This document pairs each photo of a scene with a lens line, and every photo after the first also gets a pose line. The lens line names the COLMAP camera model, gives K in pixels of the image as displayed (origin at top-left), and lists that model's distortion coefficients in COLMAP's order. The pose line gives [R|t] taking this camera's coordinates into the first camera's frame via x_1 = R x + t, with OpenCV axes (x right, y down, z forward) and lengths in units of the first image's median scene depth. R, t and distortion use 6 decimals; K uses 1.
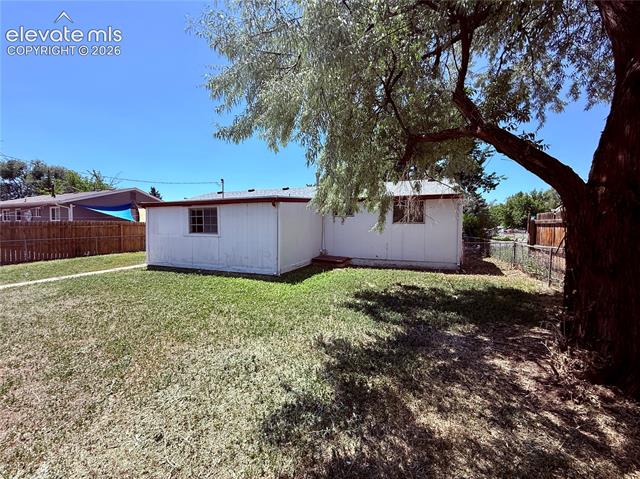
lens RADIAL K [[266.4, 0, 324.5], [0, 266.4, 237.7], [0, 0, 1]] dist [0.000224, 0.000072]
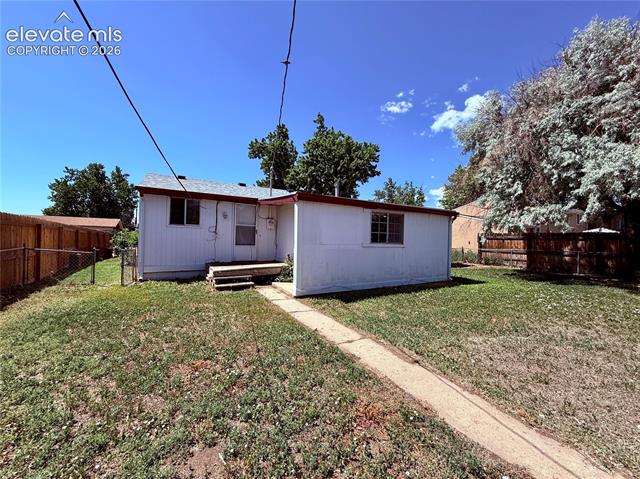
lens RADIAL K [[266.4, 0, 324.5], [0, 266.4, 237.7], [0, 0, 1]] dist [0.000224, 0.000072]
pose [[0.583056, 0.014024, 0.812311, -1.234938], [0.010759, 0.999630, -0.024980, -0.015243], [-0.812361, 0.023304, 0.582689, 0.668741]]
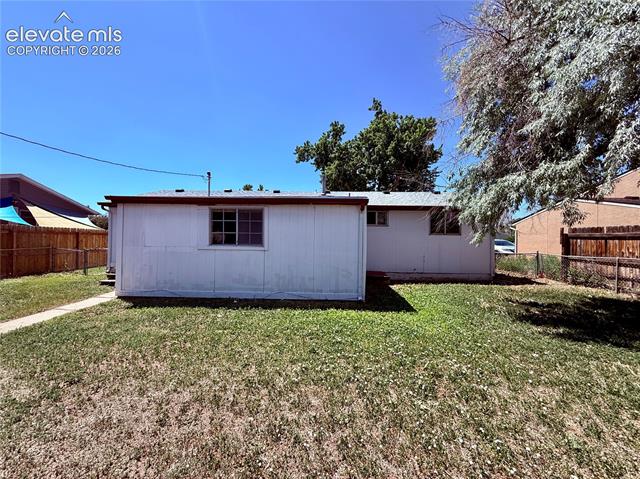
lens RADIAL K [[266.4, 0, 324.5], [0, 266.4, 237.7], [0, 0, 1]] dist [0.000224, 0.000072]
pose [[0.937690, 0.006980, 0.347402, -0.476590], [0.005134, 0.999411, -0.033939, -0.011996], [-0.347434, 0.033608, 0.937102, 0.272771]]
